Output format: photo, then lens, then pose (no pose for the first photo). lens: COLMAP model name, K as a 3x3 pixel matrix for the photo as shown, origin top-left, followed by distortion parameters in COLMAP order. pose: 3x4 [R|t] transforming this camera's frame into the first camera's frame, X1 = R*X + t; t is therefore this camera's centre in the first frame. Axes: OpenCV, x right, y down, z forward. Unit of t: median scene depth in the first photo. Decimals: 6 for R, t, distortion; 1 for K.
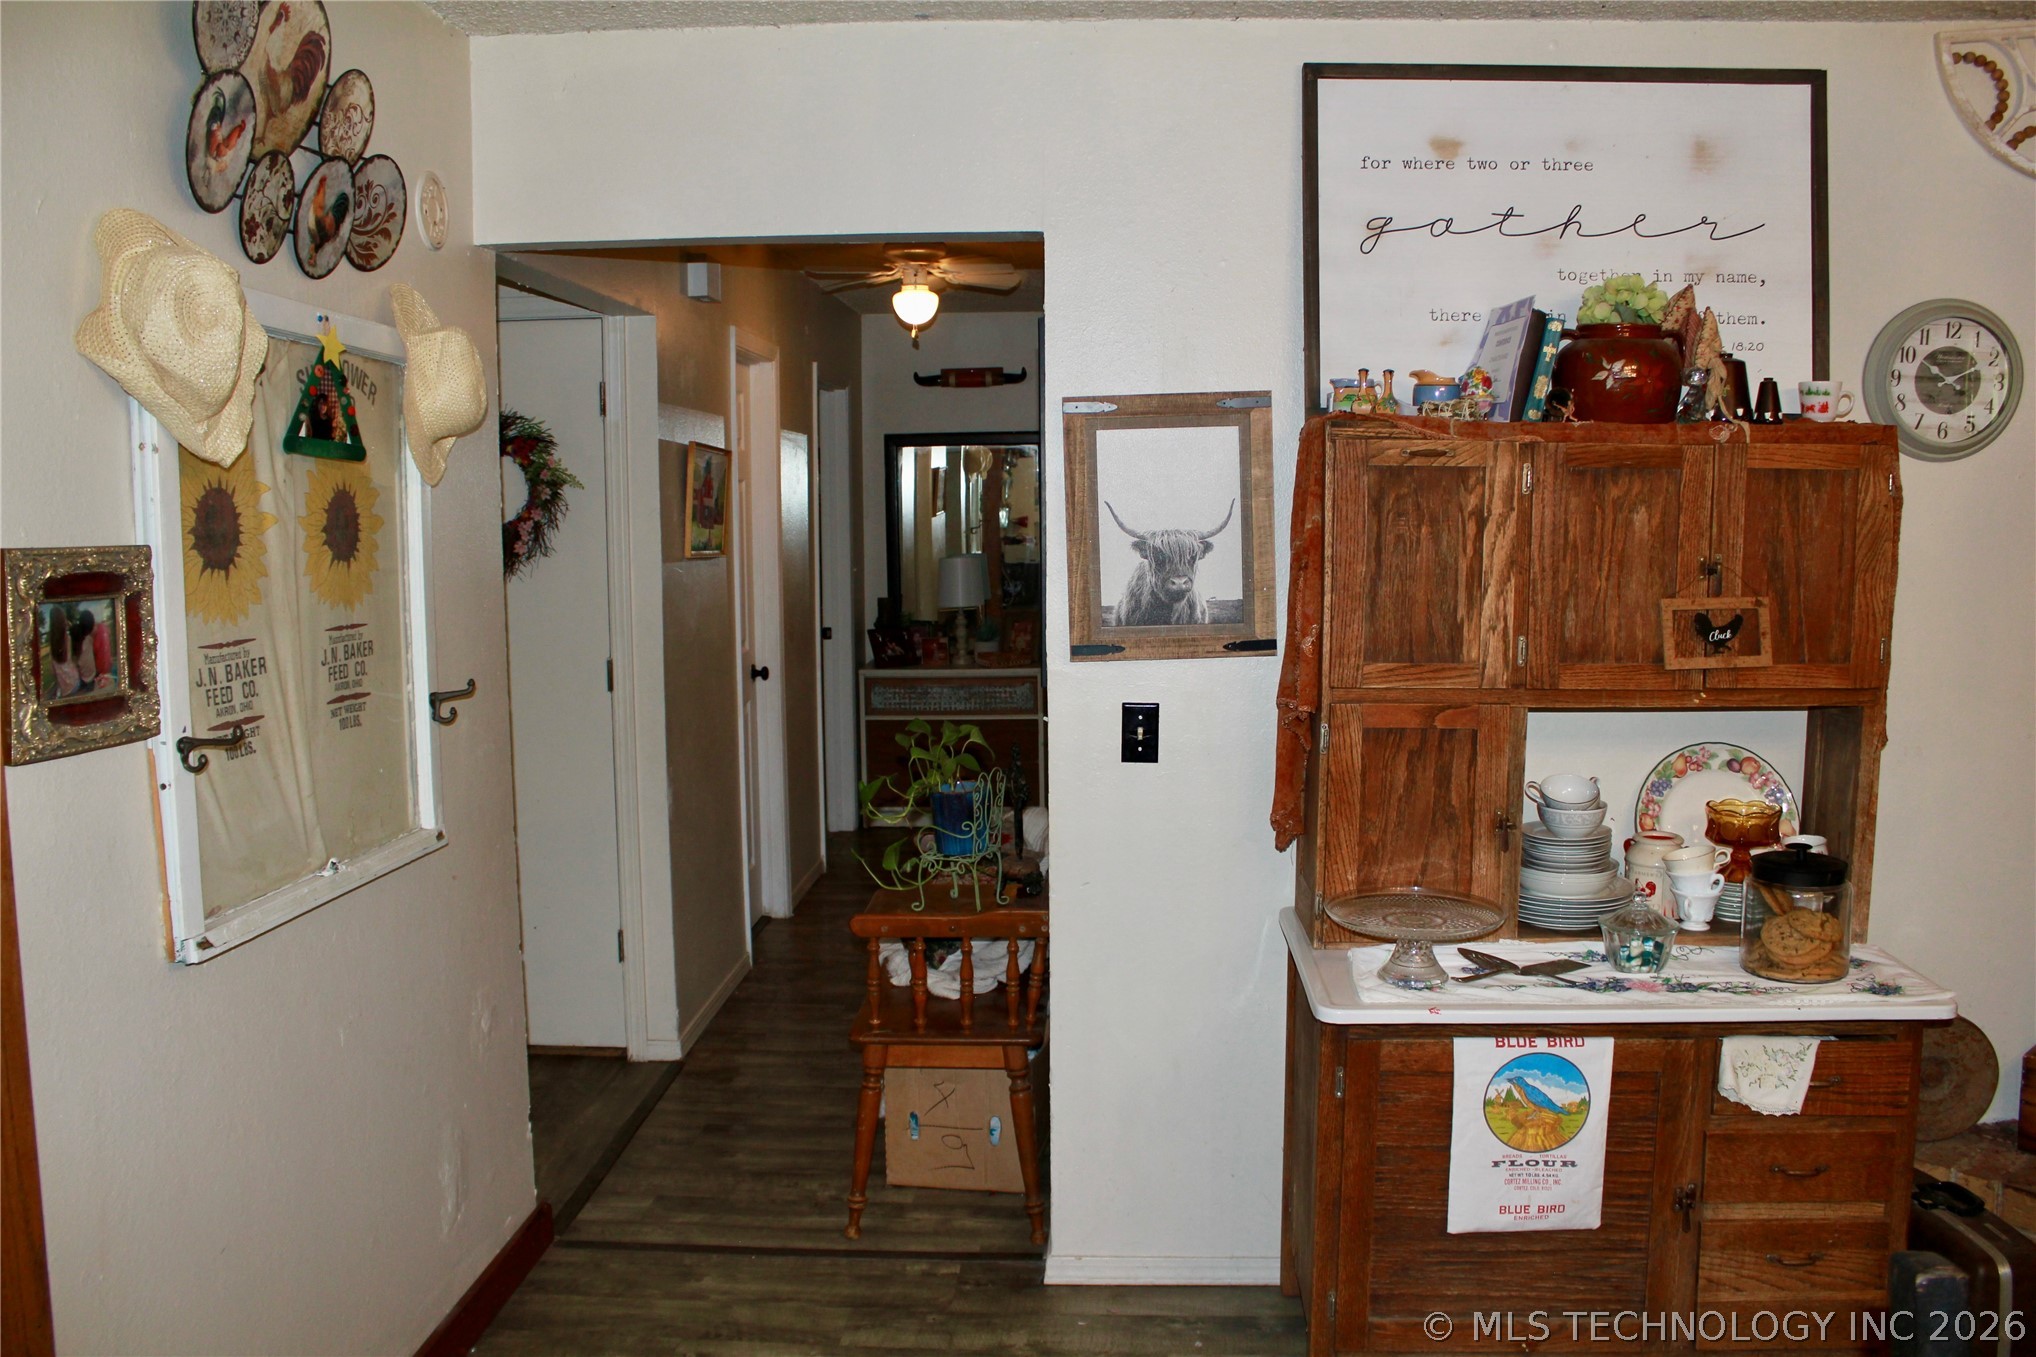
lens RADIAL K [[1704.6, 0, 1025.7], [0, 1704.6, 676.6], [0, 0, 1]] dist [-0.171857, 0.159567]
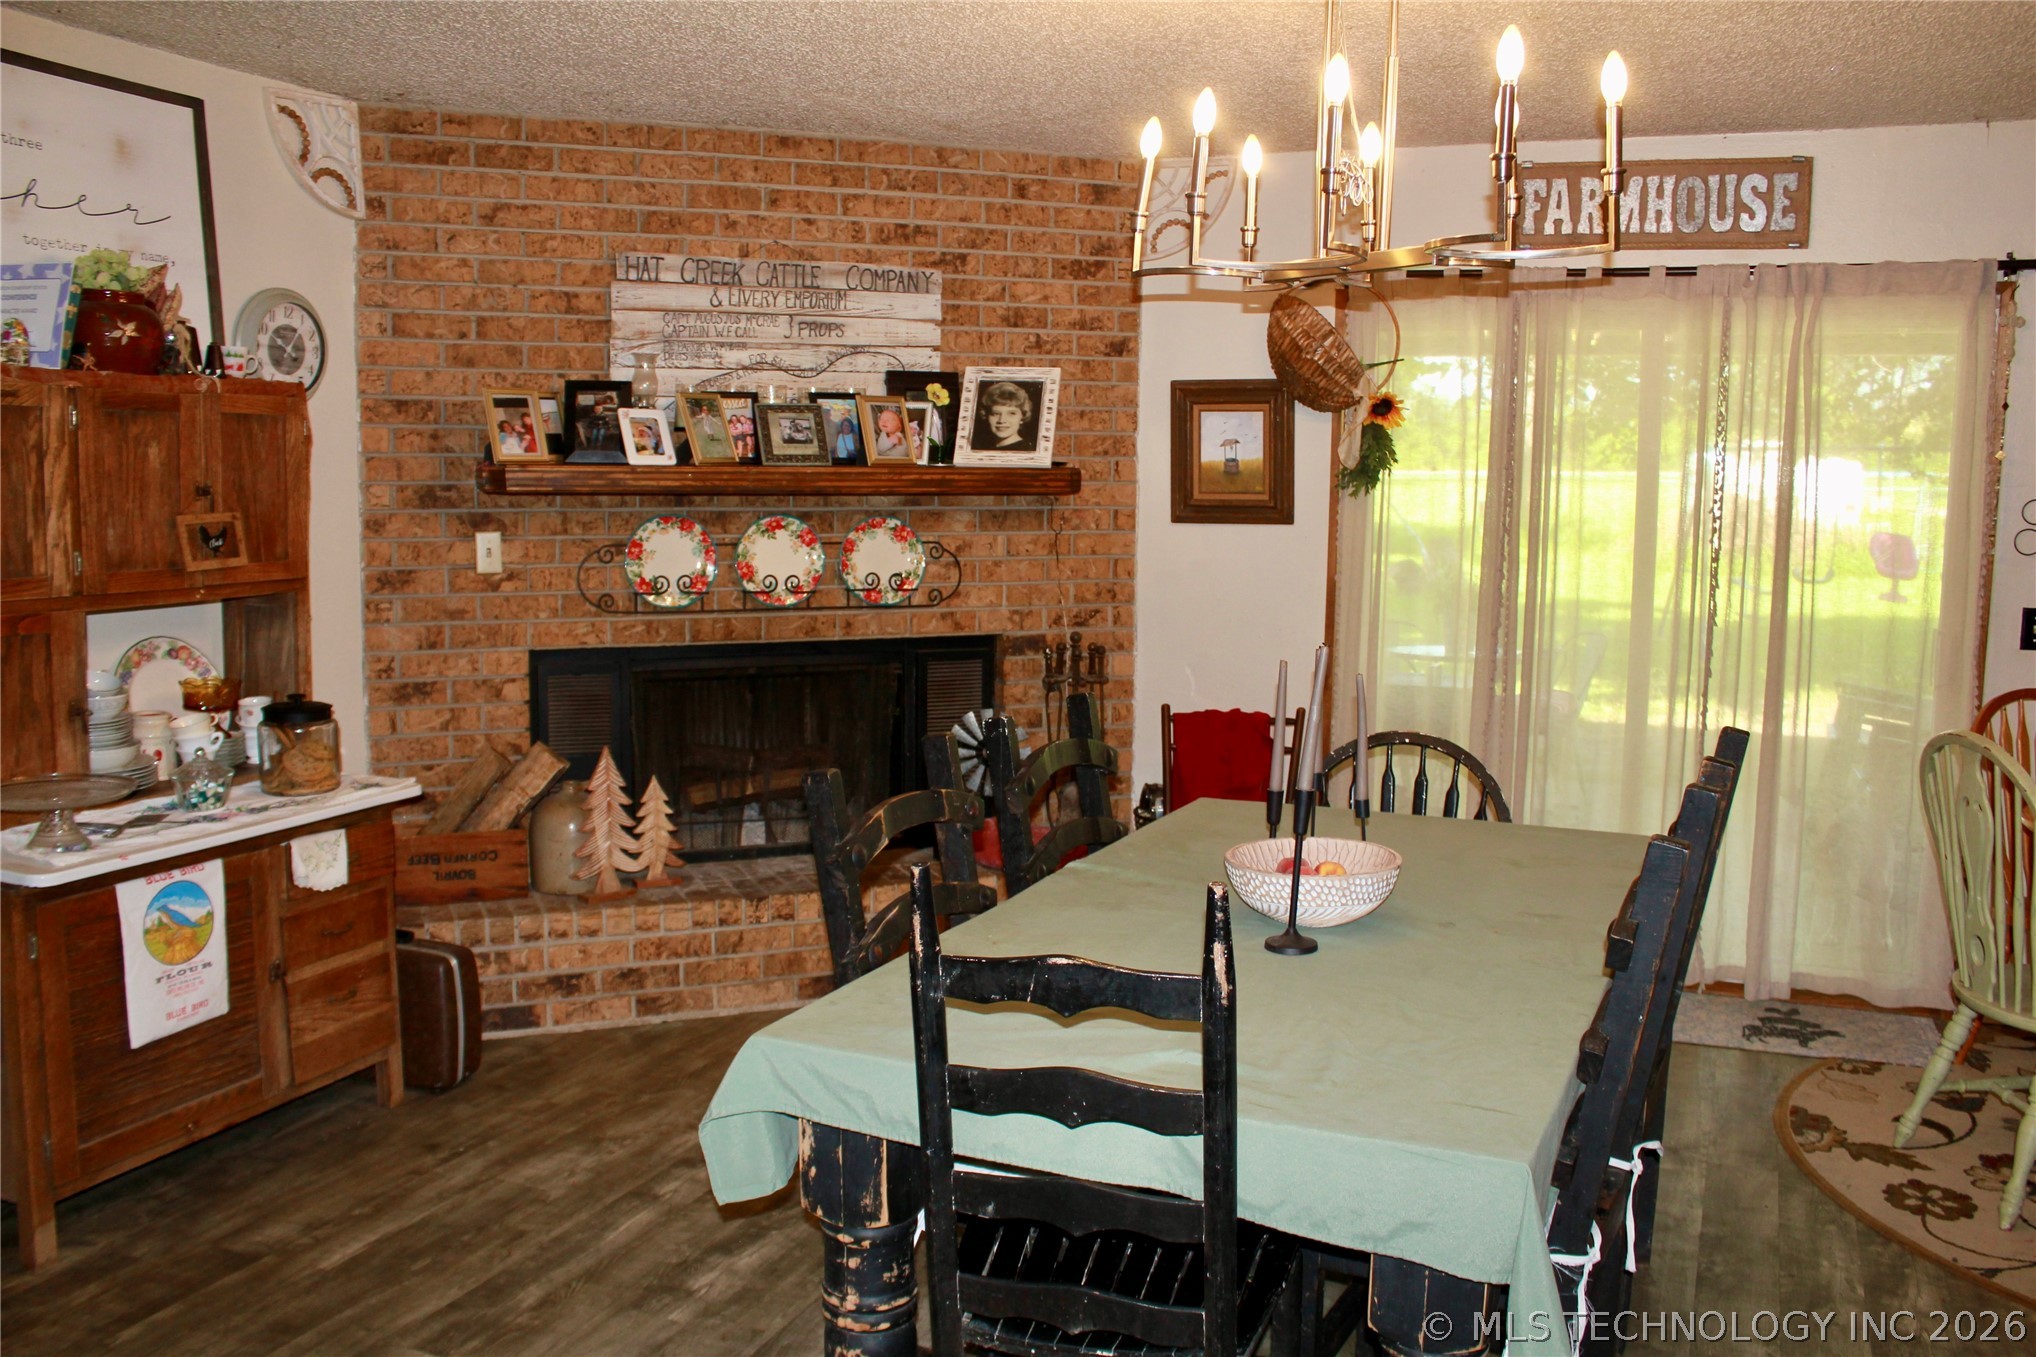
lens RADIAL K [[1704.6, 0, 1025.7], [0, 1704.6, 676.6], [0, 0, 1]] dist [-0.171857, 0.159567]
pose [[0.341344, -0.109038, 0.933592, -0.565545], [0.082476, 0.992892, 0.085808, 0.019906], [-0.936313, 0.047709, 0.347911, -0.022899]]
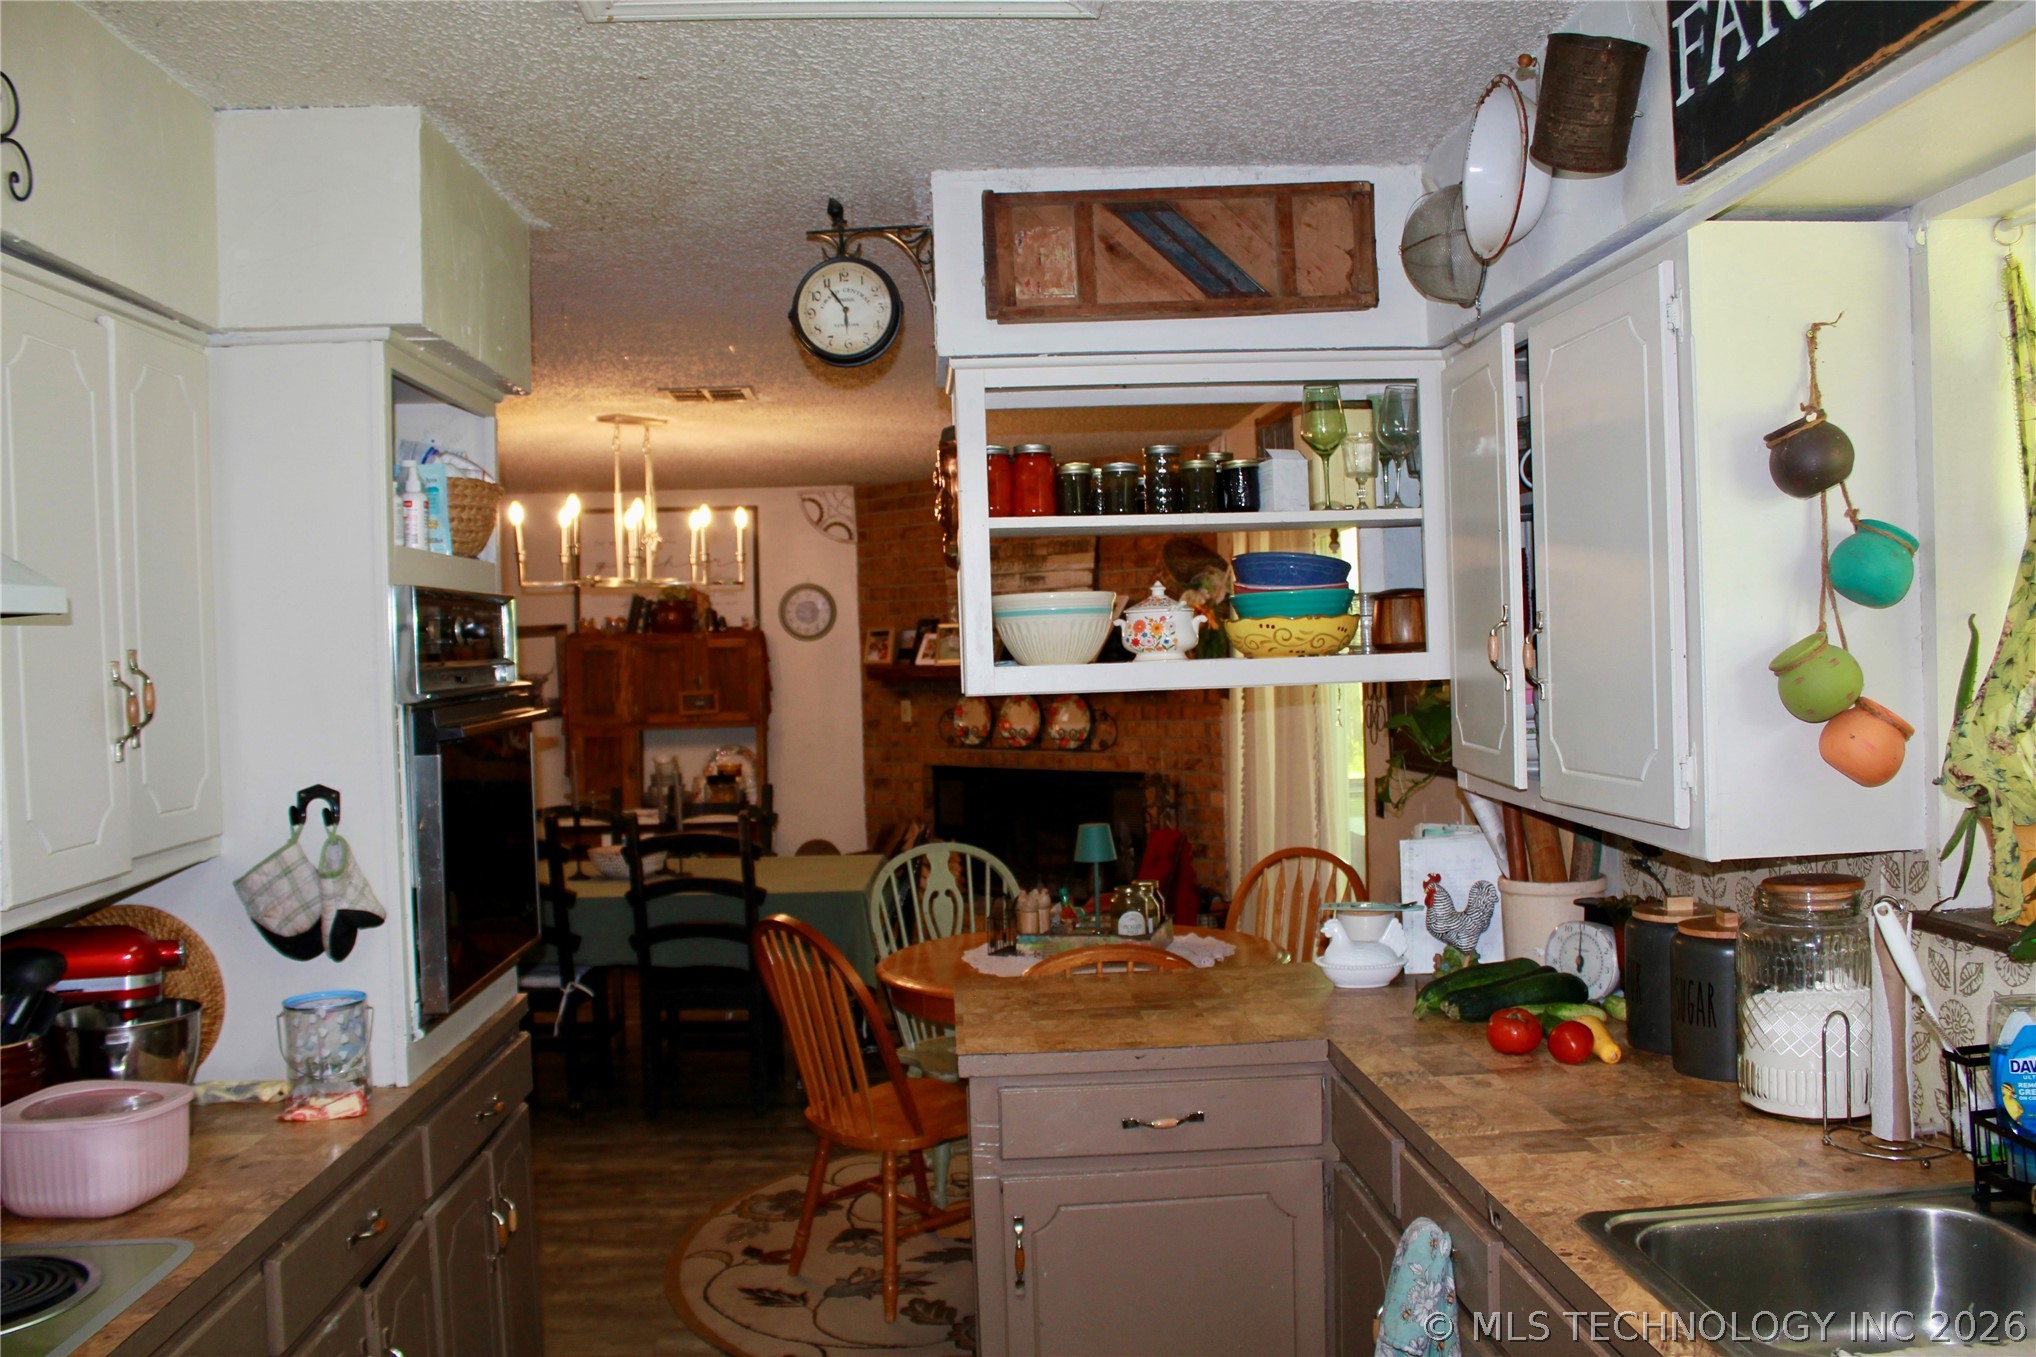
lens RADIAL K [[1704.6, 0, 1025.7], [0, 1704.6, 676.6], [0, 0, 1]] dist [-0.171857, 0.159567]
pose [[0.995699, -0.021927, 0.090020, 0.724449], [0.029788, 0.995769, -0.086932, 0.210404], [-0.087733, 0.089239, 0.992139, -2.081446]]
